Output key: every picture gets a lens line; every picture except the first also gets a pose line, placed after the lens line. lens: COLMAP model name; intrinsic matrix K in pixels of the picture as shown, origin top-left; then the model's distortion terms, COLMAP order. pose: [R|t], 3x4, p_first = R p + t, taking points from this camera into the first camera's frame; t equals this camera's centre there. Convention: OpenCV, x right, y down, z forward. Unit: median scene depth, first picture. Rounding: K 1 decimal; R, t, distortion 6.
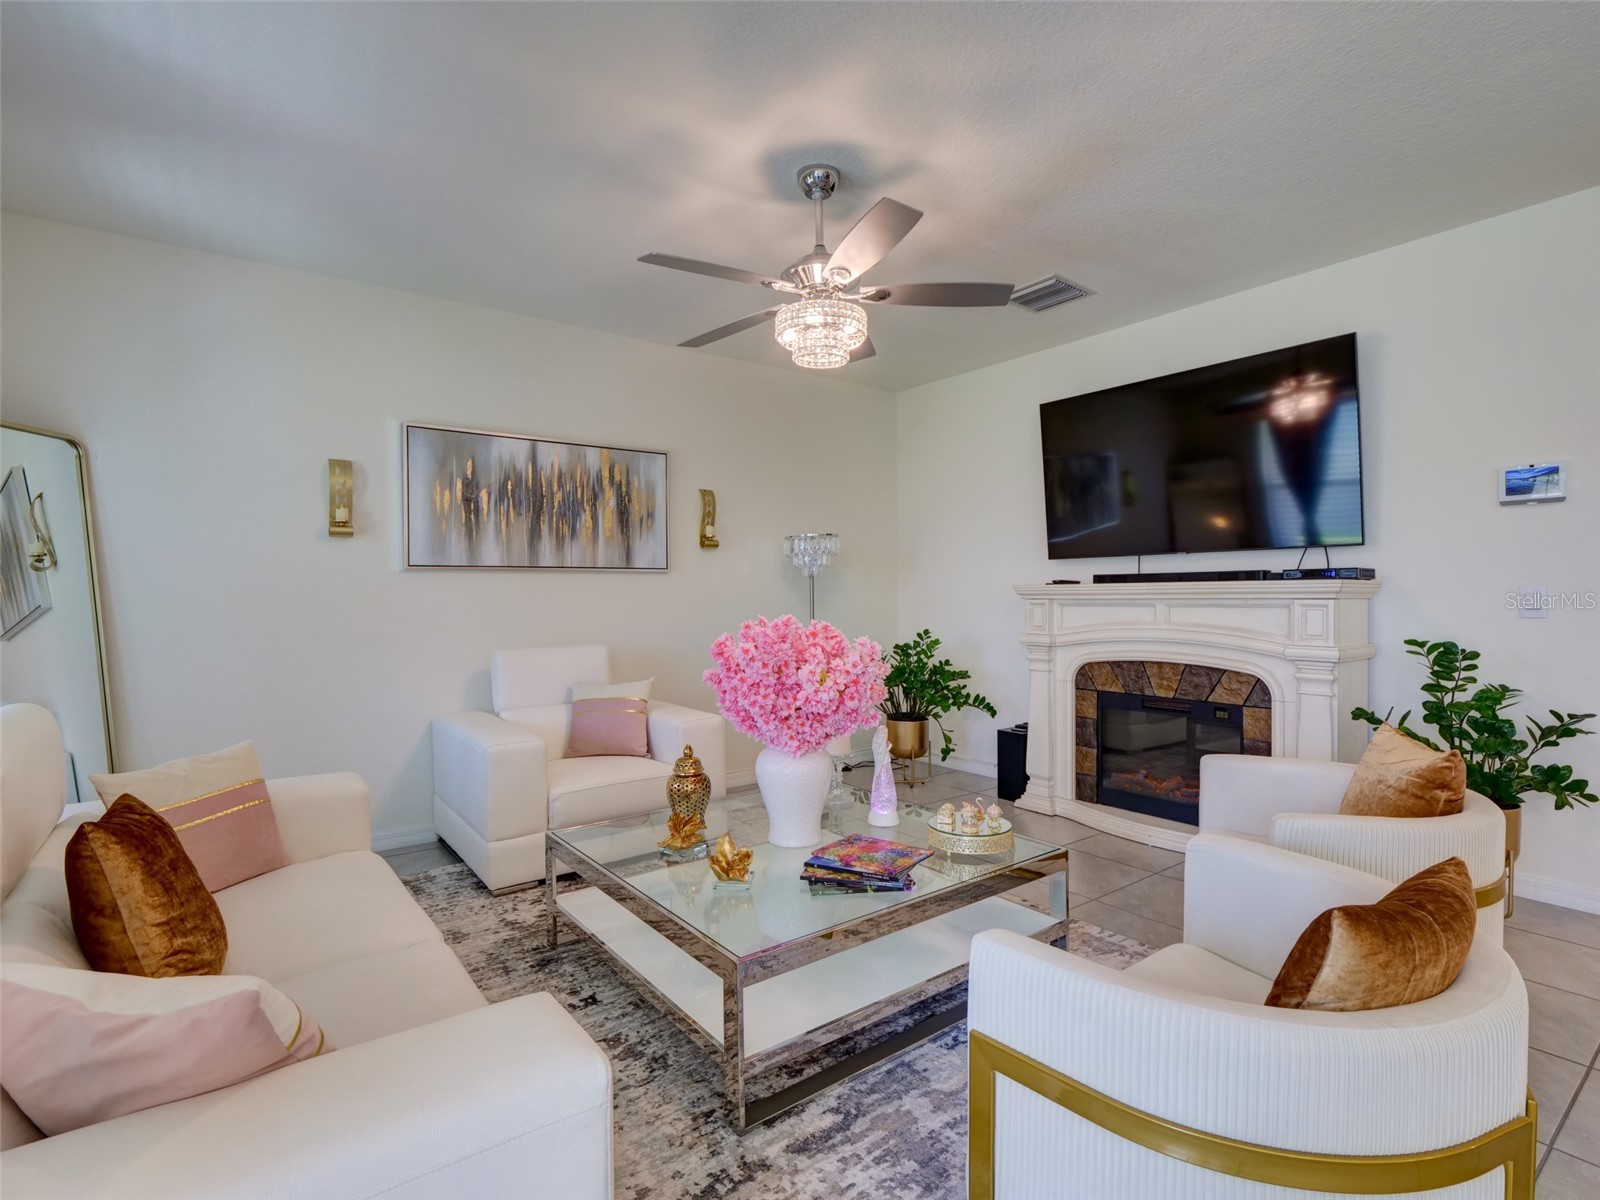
lens RADIAL K [[781.5, 0, 797.1], [0, 781.5, 599.5], [0, 0, 1]] dist [-0.014109, 0.000503]
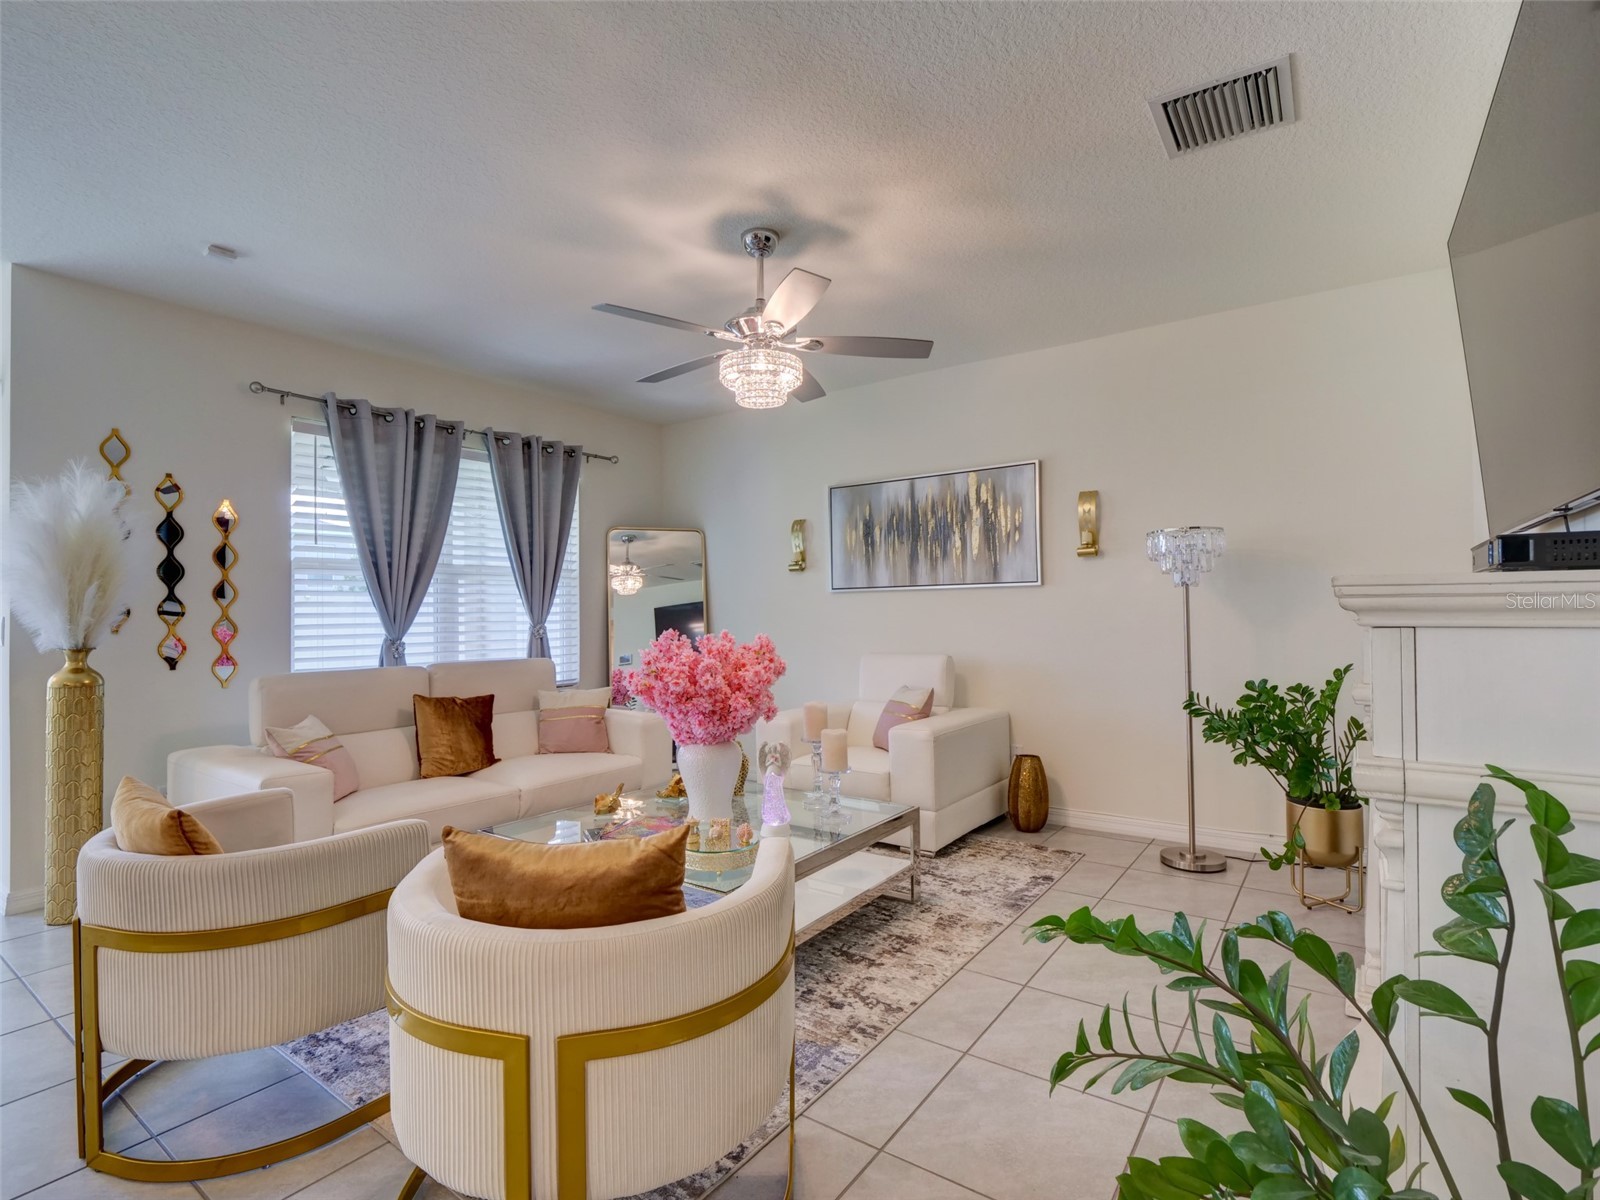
lens RADIAL K [[781.5, 0, 796.7], [0, 781.5, 600.9], [0, 0, 1]] dist [-0.014109, 0.000503]
pose [[0.305665, -0.009579, -0.952091, 0.729357], [0.002131, 0.999954, -0.009377, -0.008561], [0.952137, 0.000838, 0.305672, 0.470141]]
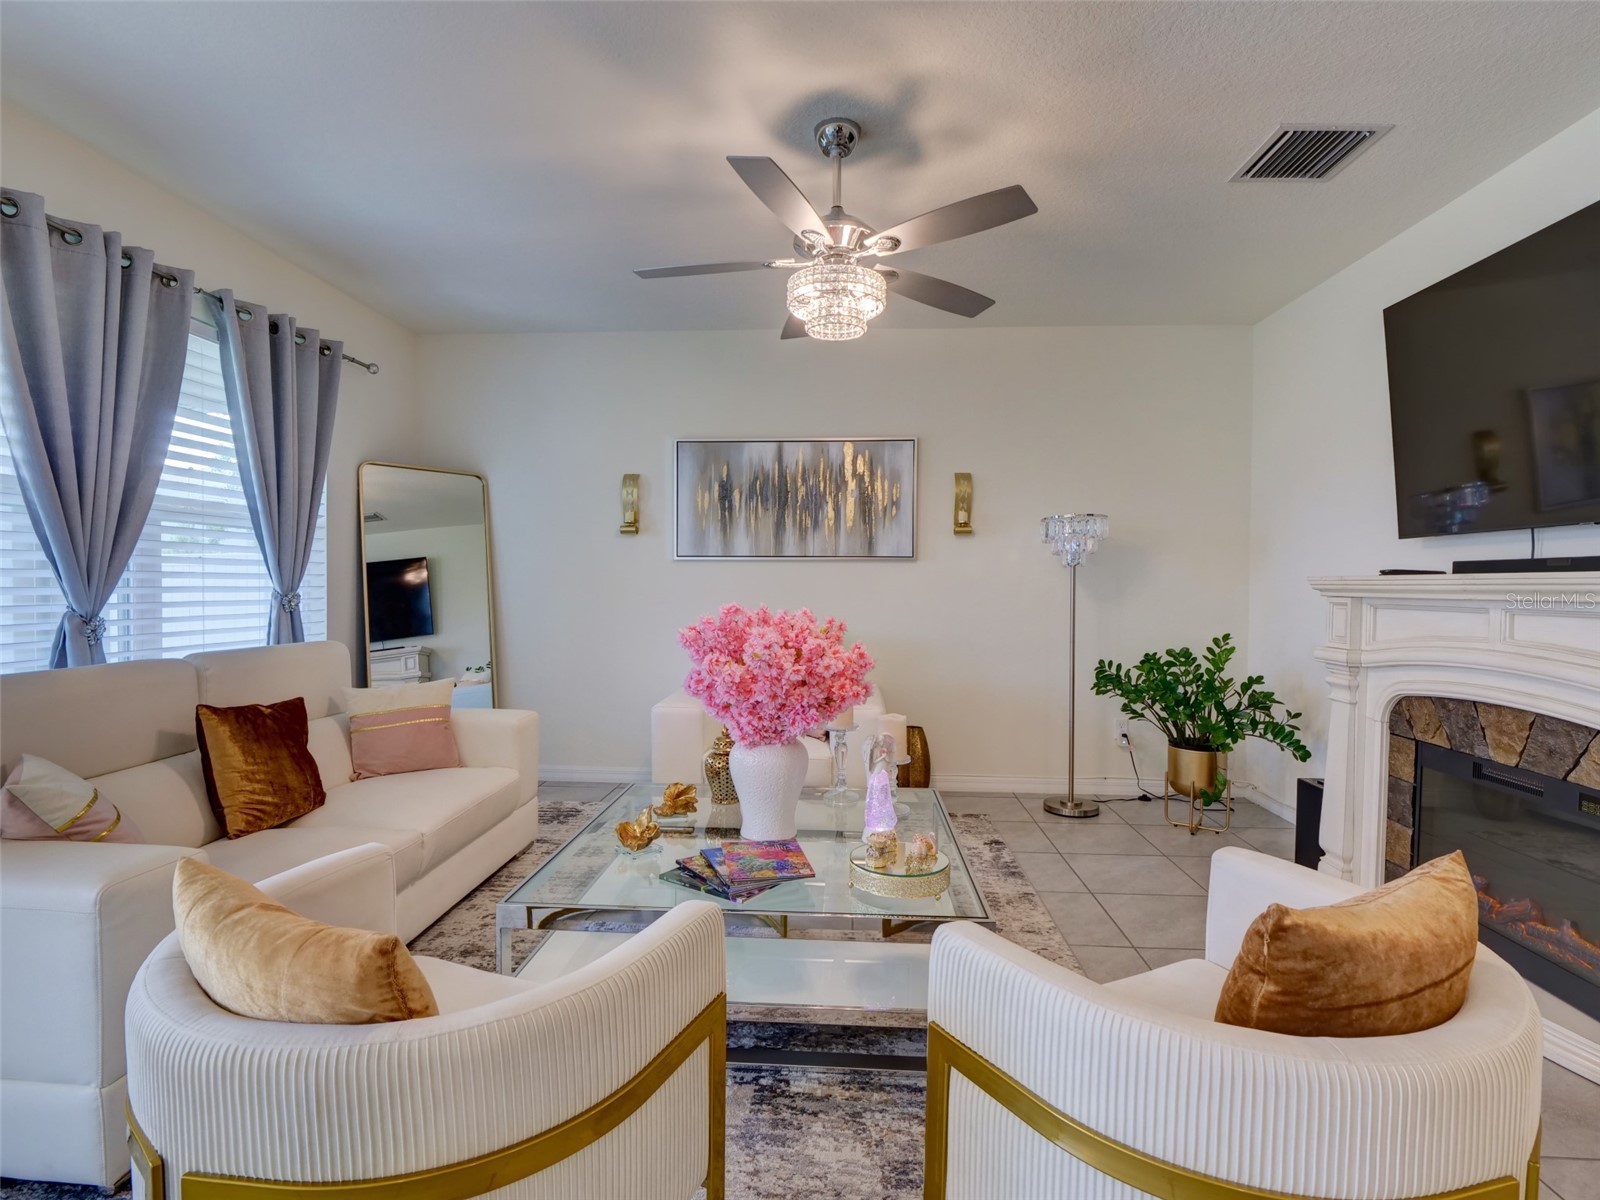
lens RADIAL K [[781.5, 0, 798.2], [0, 781.5, 598.4], [0, 0, 1]] dist [-0.014109, 0.000503]
pose [[0.759463, 0.025807, -0.650038, 0.403997], [-0.018730, 0.999666, 0.017803, -0.002522], [0.650281, -0.001346, 0.759693, 0.175629]]
